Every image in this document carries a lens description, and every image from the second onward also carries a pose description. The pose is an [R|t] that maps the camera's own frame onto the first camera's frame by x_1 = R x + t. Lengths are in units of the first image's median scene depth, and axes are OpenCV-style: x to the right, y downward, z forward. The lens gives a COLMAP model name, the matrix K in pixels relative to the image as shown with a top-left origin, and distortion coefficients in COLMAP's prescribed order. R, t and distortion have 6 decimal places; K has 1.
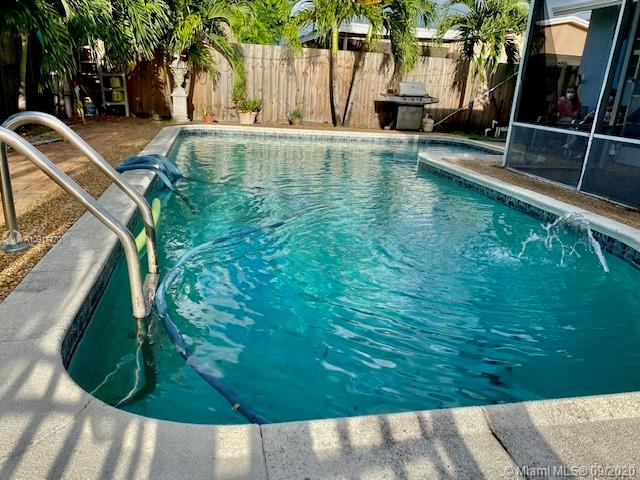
lens RADIAL K [[478.4, 0, 324.2], [0, 478.4, 241.6], [0, 0, 1]] dist [0.004612, -0.000875]
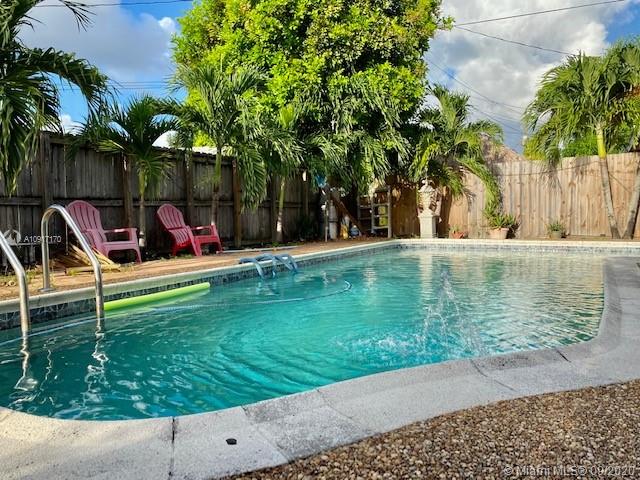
lens RADIAL K [[478.4, 0, 315.8], [0, 478.4, 239.6], [0, 0, 1]] dist [0.004612, -0.000875]
pose [[0.762067, -0.043158, -0.646059, 0.185510], [-0.133070, 0.966039, -0.221498, 0.014491], [0.633677, 0.254768, 0.730443, 0.067633]]
